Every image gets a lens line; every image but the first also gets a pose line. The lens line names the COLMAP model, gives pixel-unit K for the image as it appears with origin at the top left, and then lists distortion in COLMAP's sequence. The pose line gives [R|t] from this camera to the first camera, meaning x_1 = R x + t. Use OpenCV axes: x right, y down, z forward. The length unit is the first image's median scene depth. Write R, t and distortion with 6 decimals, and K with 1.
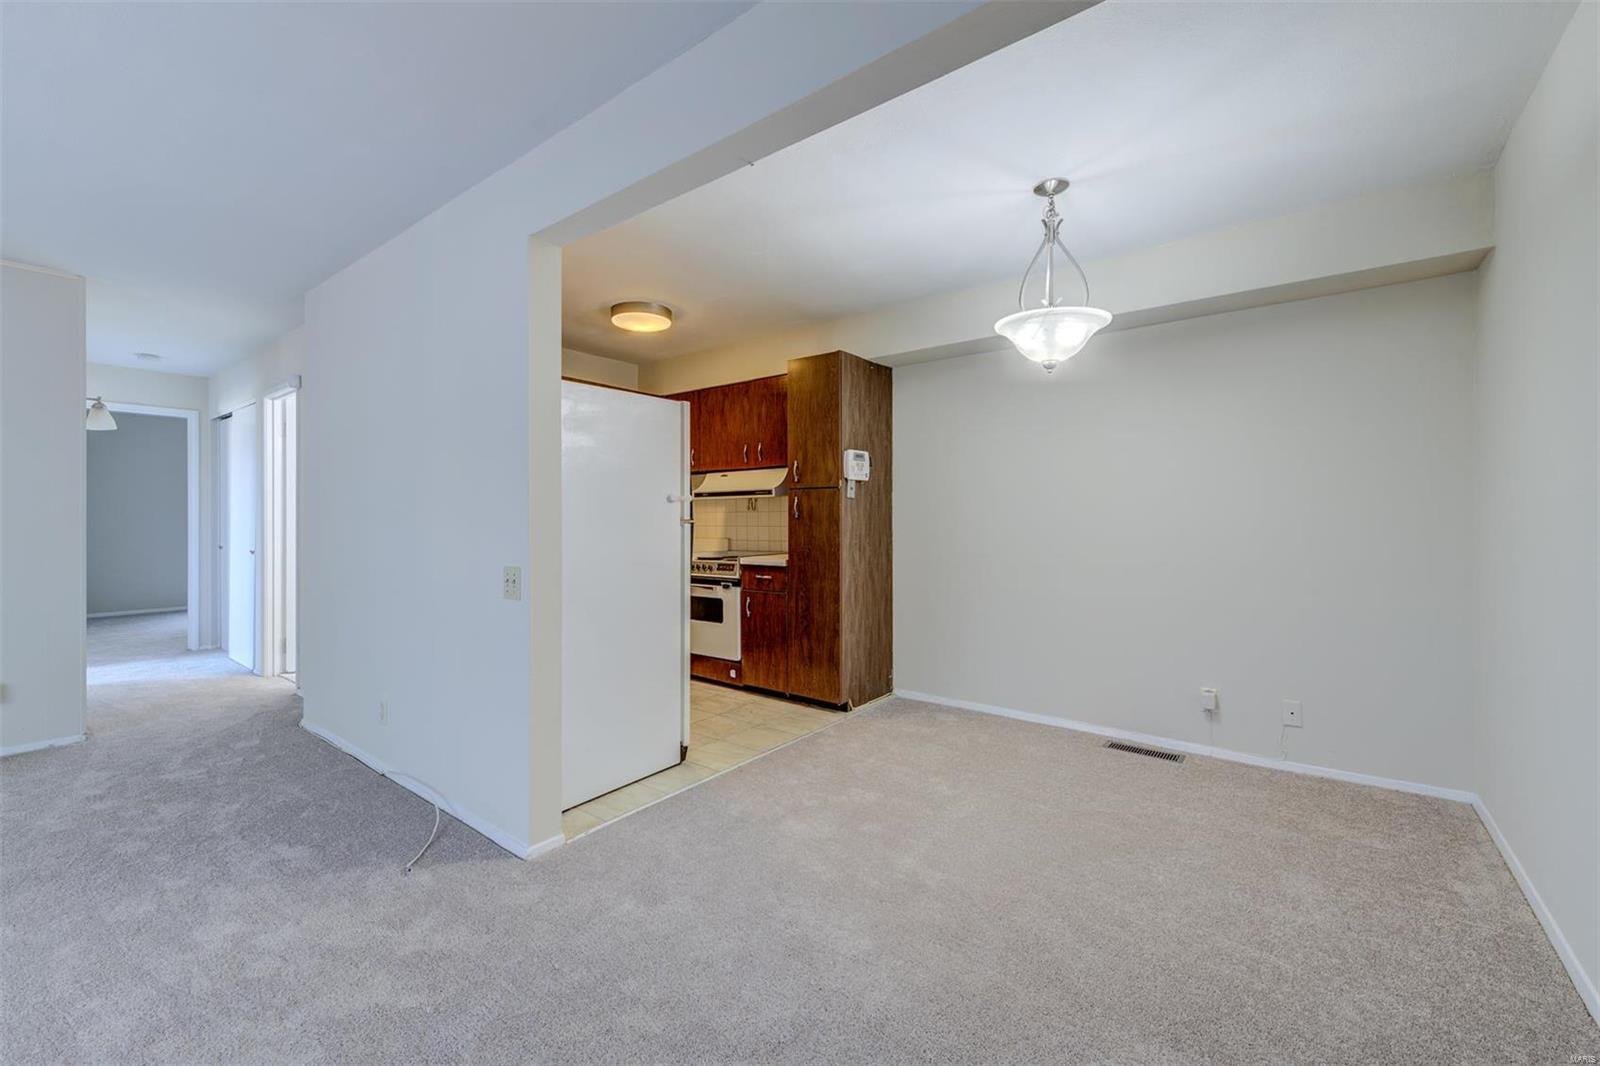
lens RADIAL K [[648.4, 0, 796.4], [0, 648.4, 517.3], [0, 0, 1]] dist [0.005692, -0.000214]
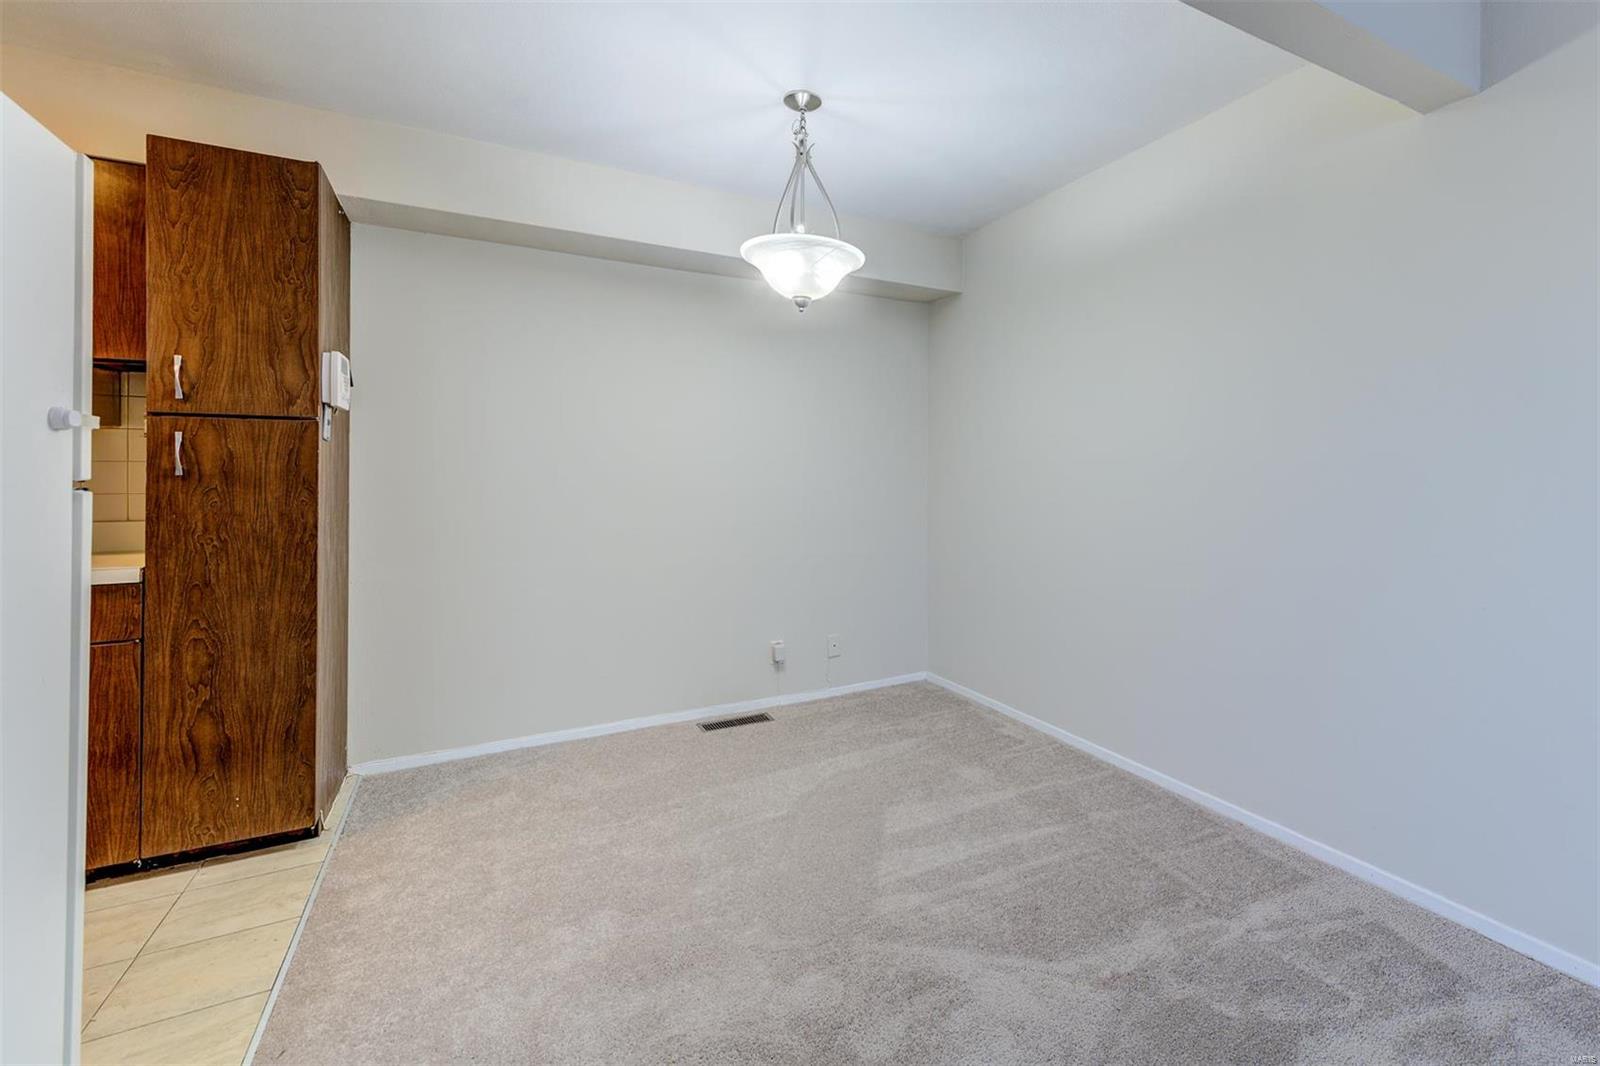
lens RADIAL K [[693.3, 0, 892.8], [0, 693.3, 477.5], [0, 0, 1]] dist [0.012432, -0.002908]
pose [[0.391460, 0.004401, 0.920184, -0.270001], [-0.001631, 0.999990, -0.004088, 0.003281], [-0.920194, 0.000100, 0.391464, 0.328839]]
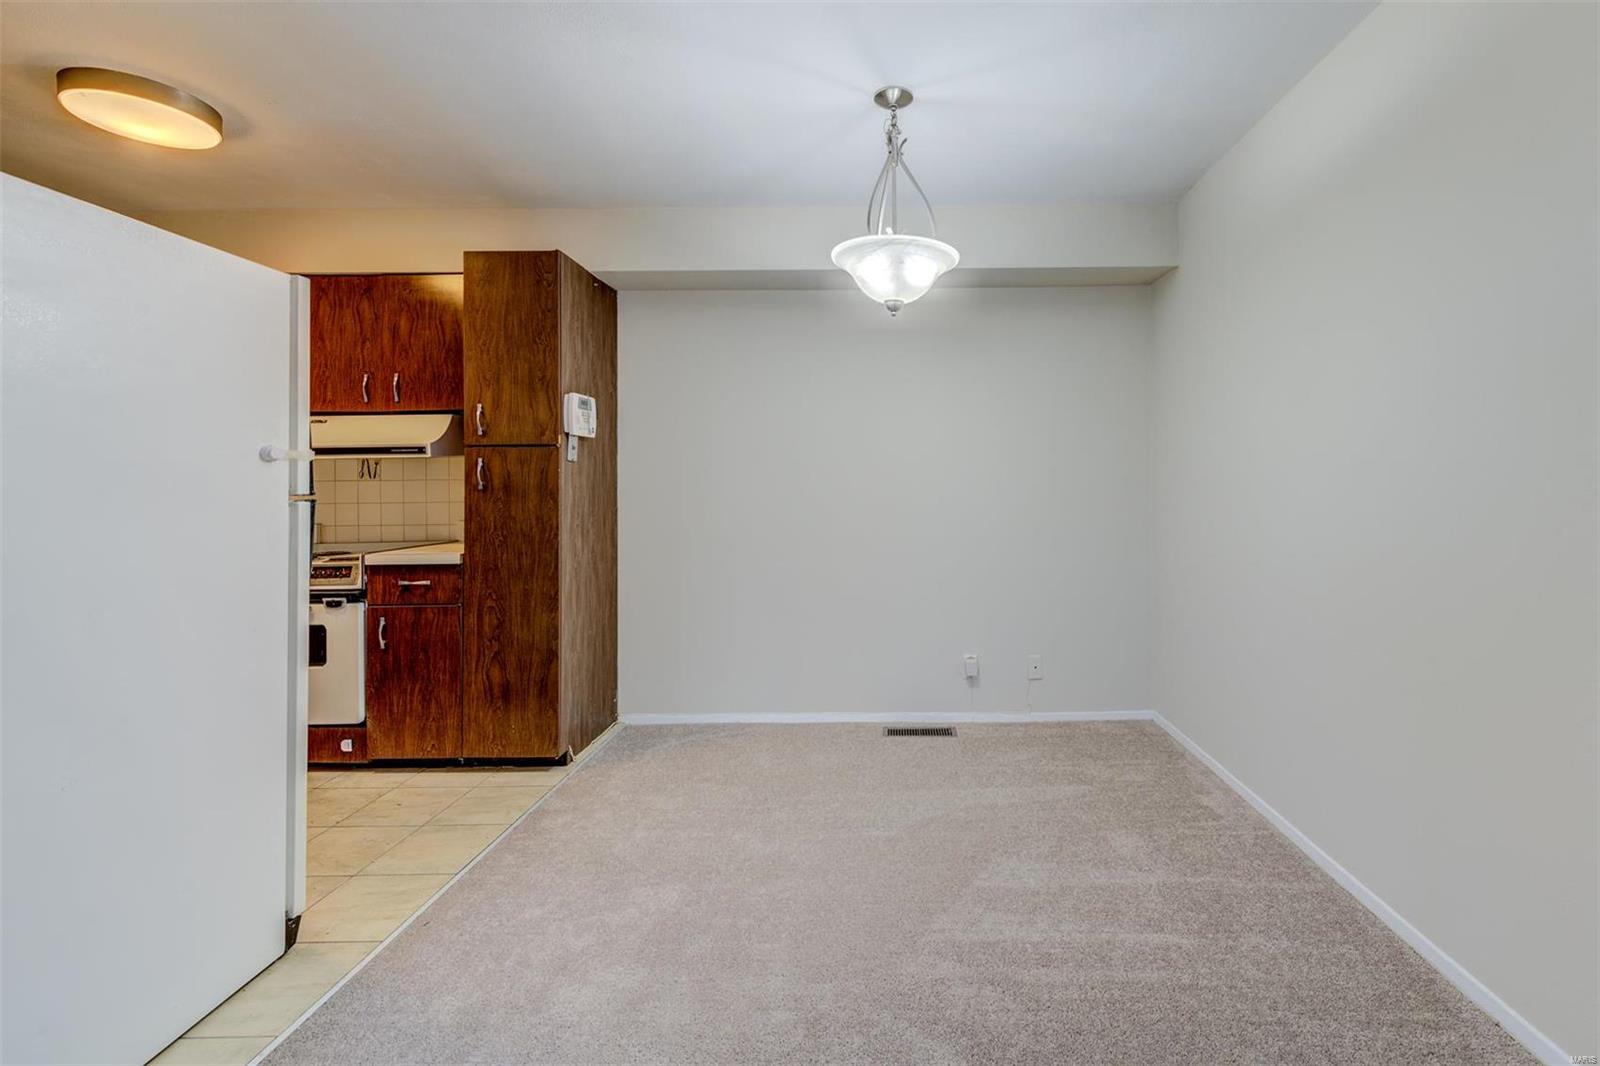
lens RADIAL K [[693.3, 0, 887.5], [0, 693.3, 477.2], [0, 0, 1]] dist [0.012432, -0.002908]
pose [[0.792553, 0.003119, 0.609795, -0.106315], [0.005418, 0.999911, -0.012156, -0.000873], [-0.609779, 0.012938, 0.792466, 0.184220]]
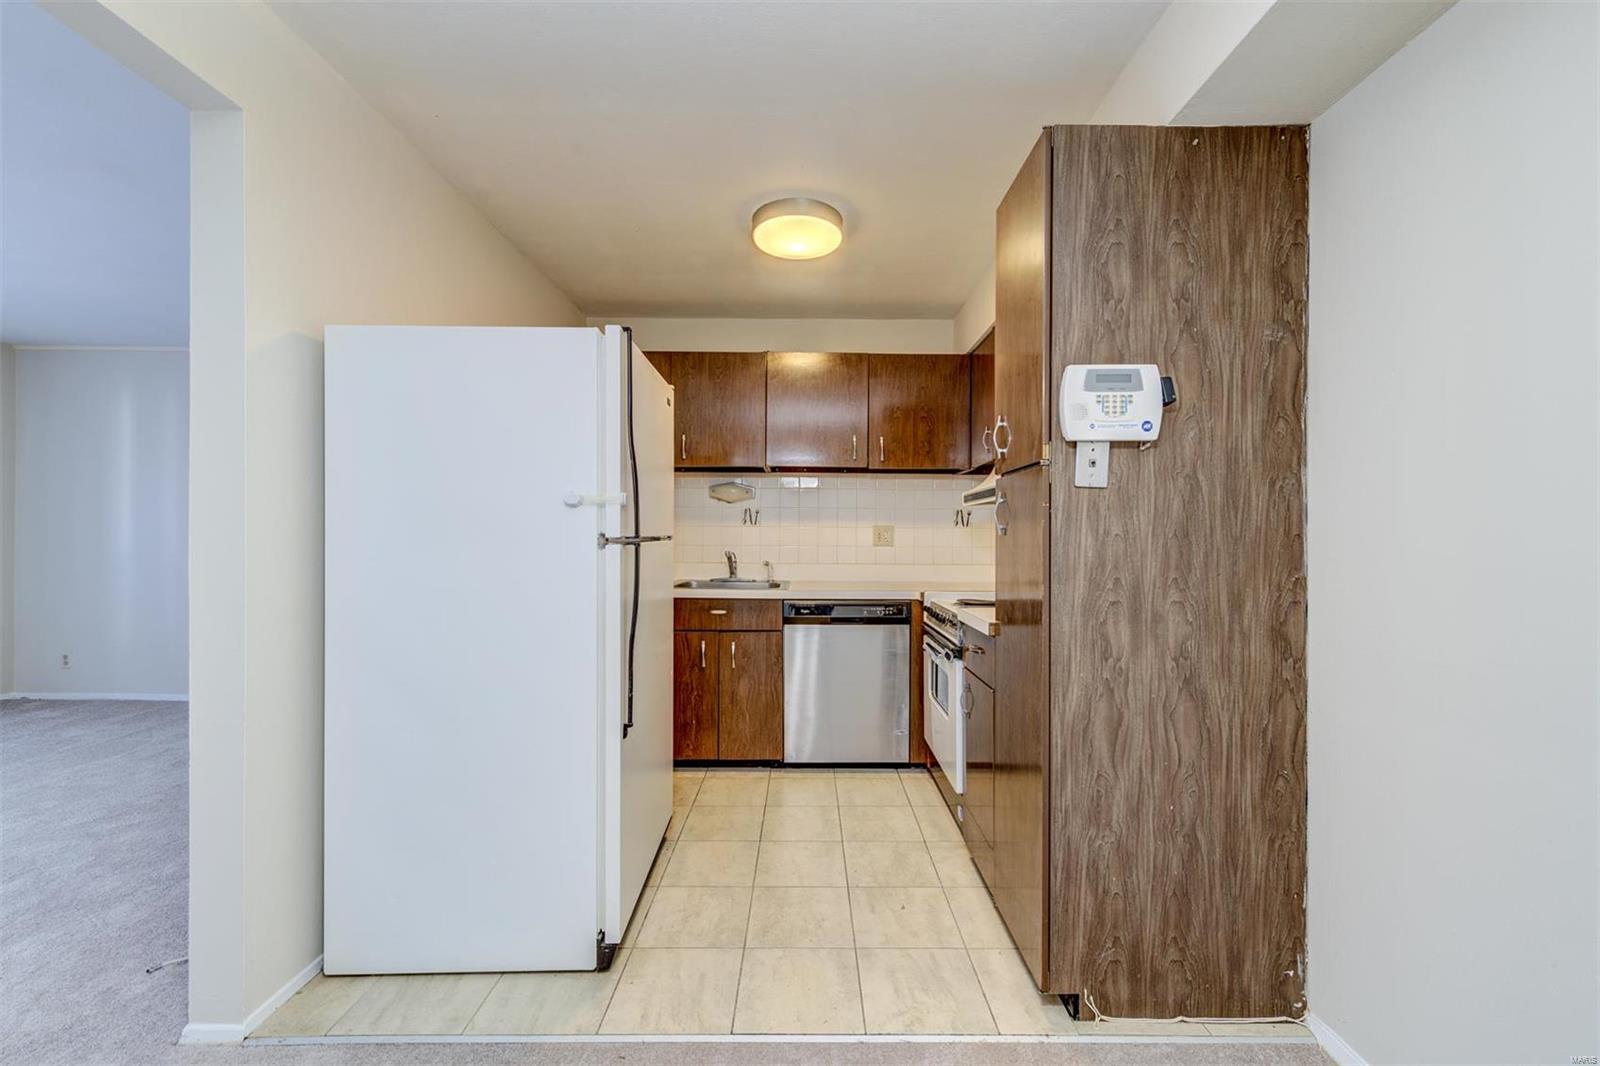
lens RADIAL K [[648.4, 0, 824.2], [0, 648.4, 536.3], [0, 0, 1]] dist [0.005692, -0.000214]
pose [[0.615764, 0.004591, -0.787917, 0.296623], [-0.004601, 0.999987, 0.002231, 0.000386], [0.787917, 0.002252, 0.615777, 0.620876]]
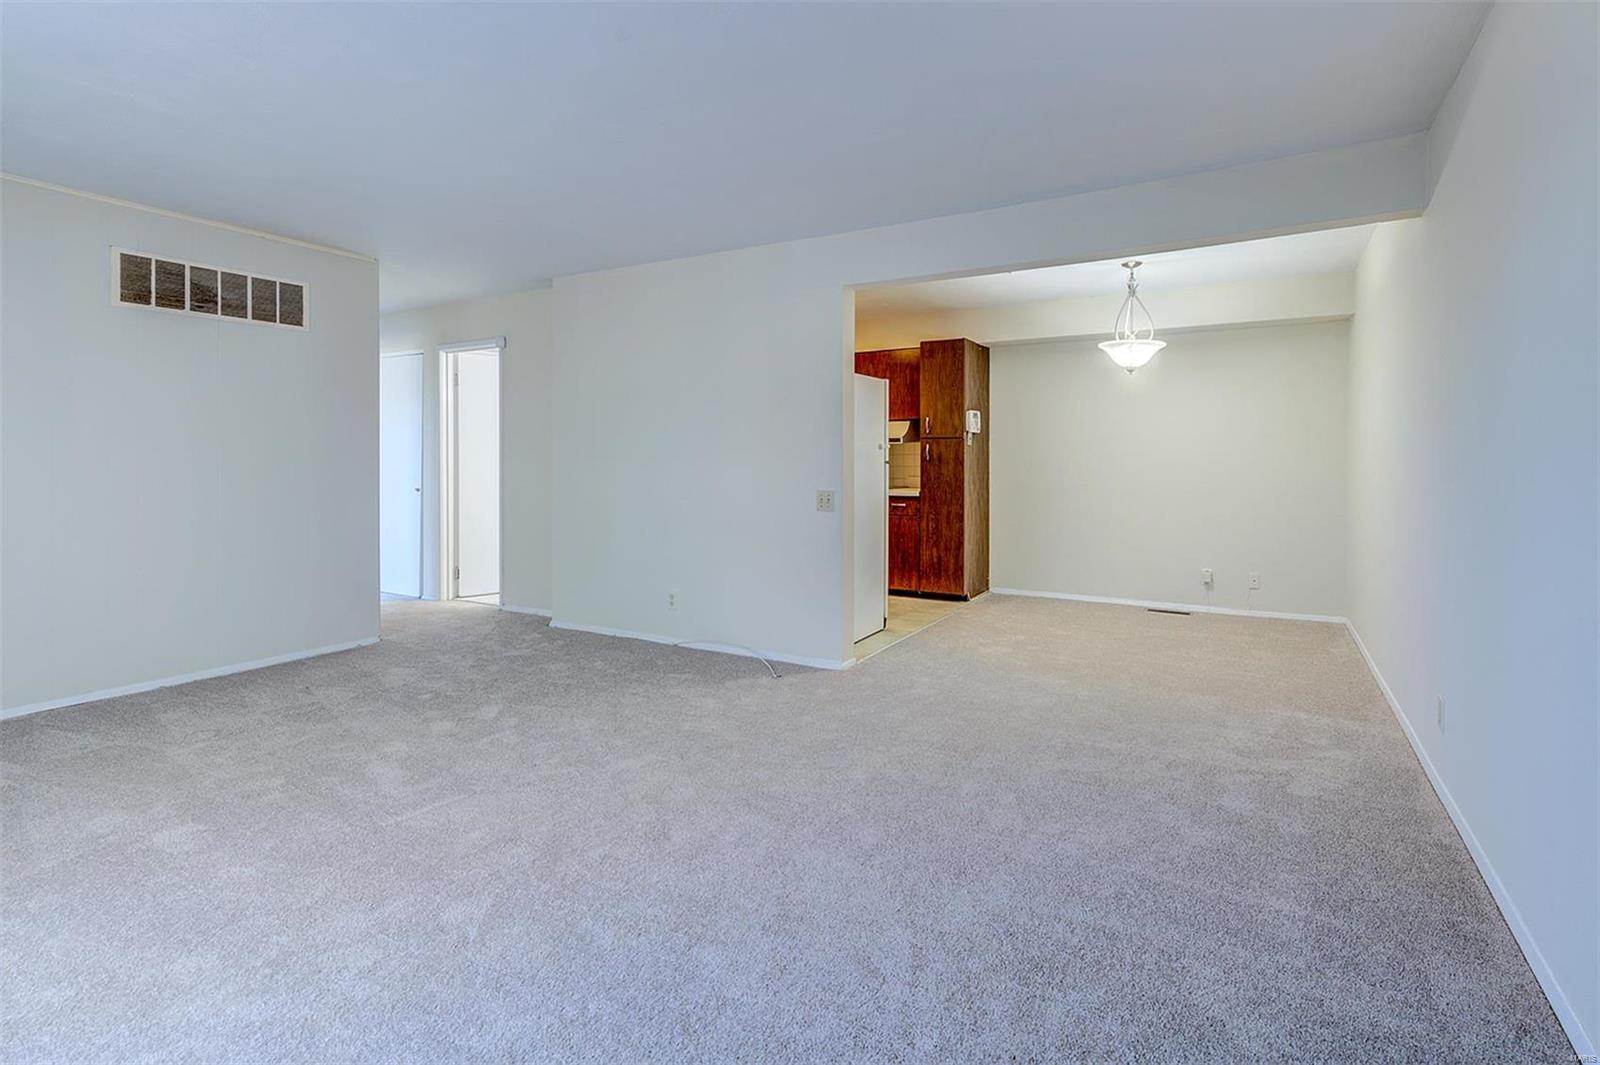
lens RADIAL K [[723.0, 0, 895.1], [0, 723.0, 464.7], [0, 0, 1]] dist [0.011511, 0.000477]
pose [[0.979557, 0.000676, 0.201163, -0.373922], [-0.002139, 0.999973, 0.007059, 0.000200], [-0.201153, -0.007345, 0.979532, -0.459204]]
